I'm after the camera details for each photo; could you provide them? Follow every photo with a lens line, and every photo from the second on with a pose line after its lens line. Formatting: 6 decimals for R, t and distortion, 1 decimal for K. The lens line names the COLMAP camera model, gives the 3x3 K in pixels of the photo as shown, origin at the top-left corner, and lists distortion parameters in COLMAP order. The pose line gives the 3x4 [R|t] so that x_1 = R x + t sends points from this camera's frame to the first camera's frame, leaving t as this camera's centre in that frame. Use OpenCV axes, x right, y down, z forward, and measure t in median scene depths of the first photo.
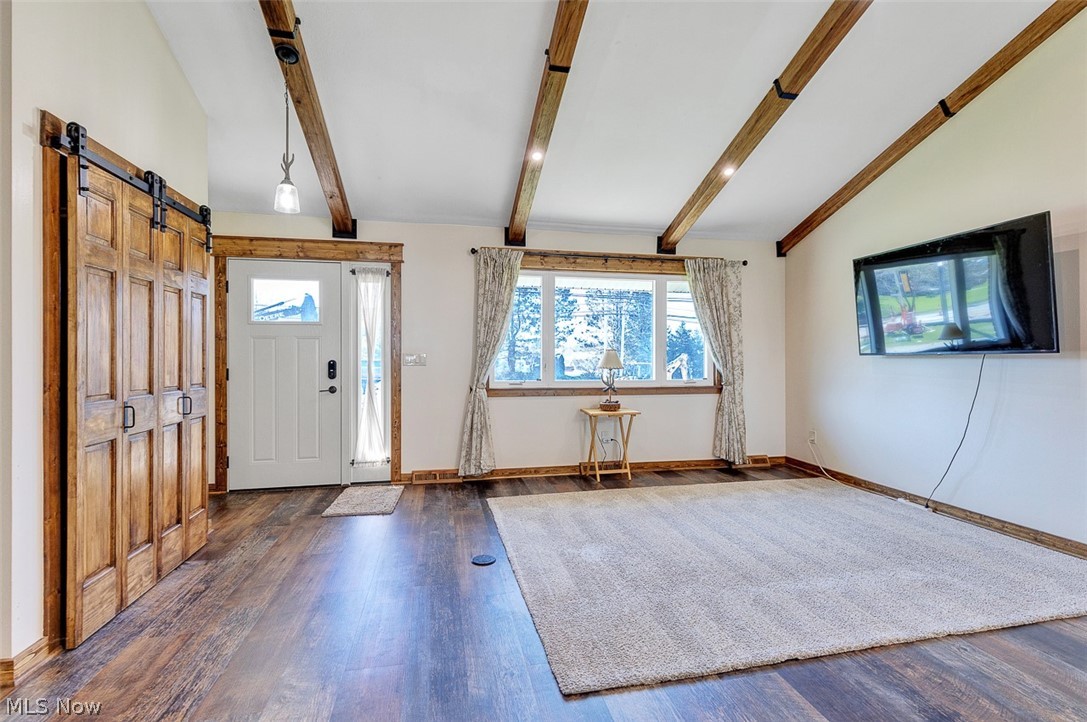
lens RADIAL K [[498.2, 0, 544.3], [0, 498.2, 358.3], [0, 0, 1]] dist [0.006864, -0.001818]
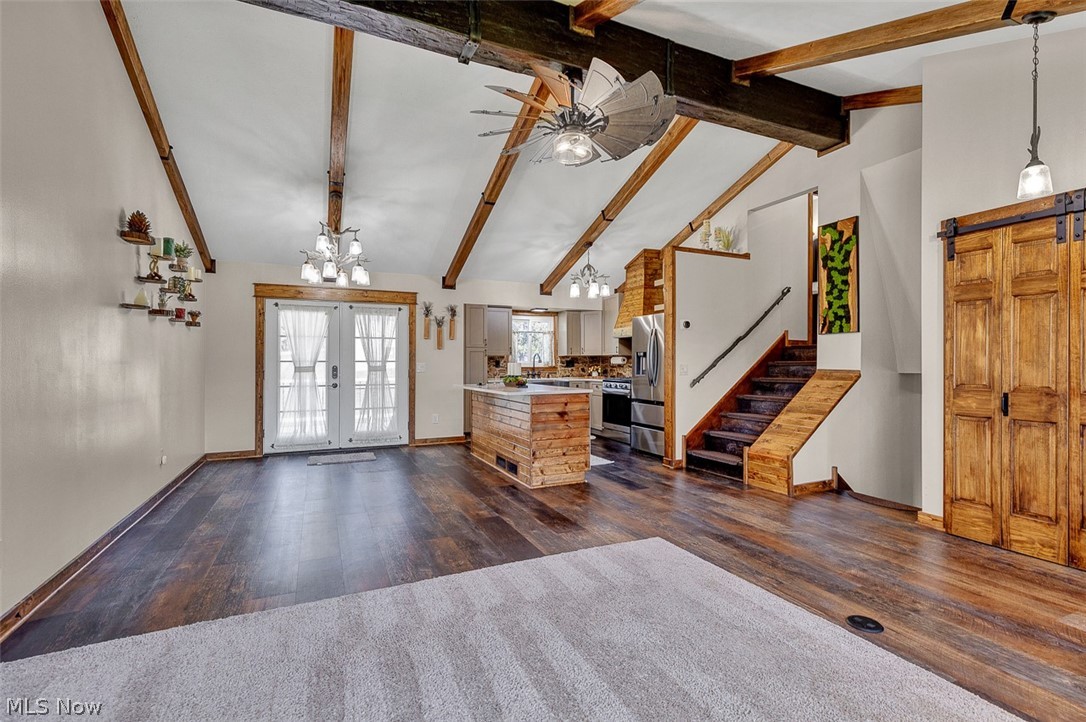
lens RADIAL K [[497.8, 0, 546.4], [0, 497.8, 364.1], [0, 0, 1]] dist [0.006864, -0.001818]
pose [[-0.972883, 0.003795, -0.231267, 0.346180], [0.001665, 0.999954, 0.009407, -0.002057], [0.231292, 0.008766, -0.972845, 1.066284]]
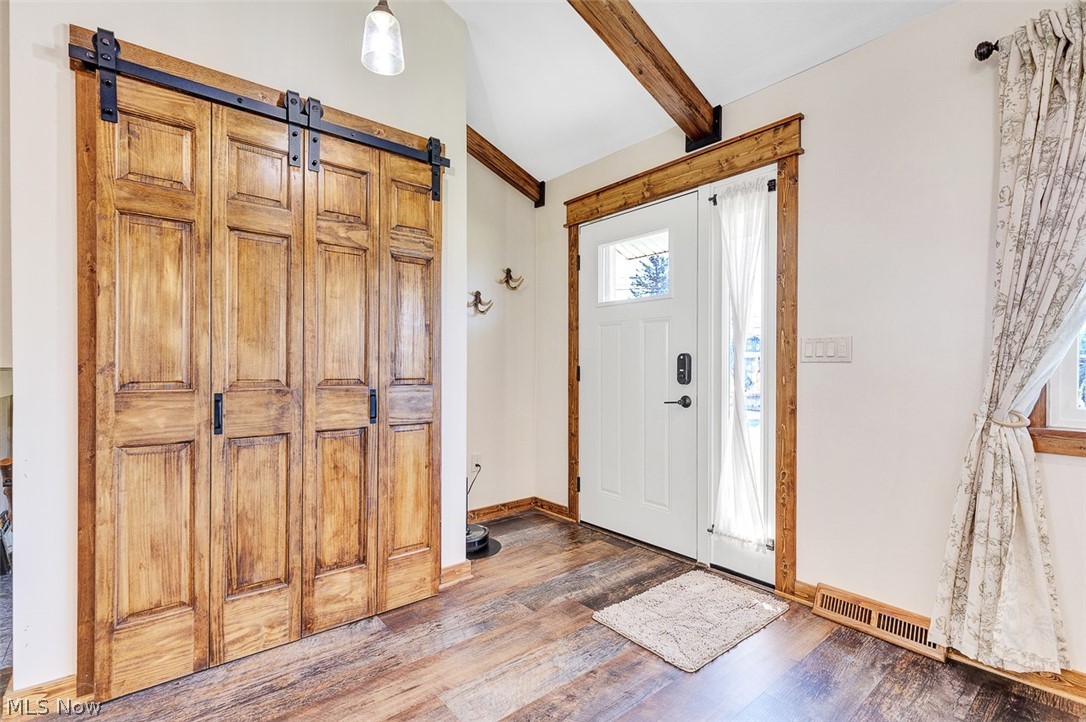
lens RADIAL K [[497.8, 0, 542.1], [0, 497.8, 369.1], [0, 0, 1]] dist [0.006864, -0.001818]
pose [[0.471190, 0.007358, -0.882001, 0.033525], [-0.008131, 0.999959, 0.003999, 0.022453], [0.881994, 0.005287, 0.471230, 0.572261]]
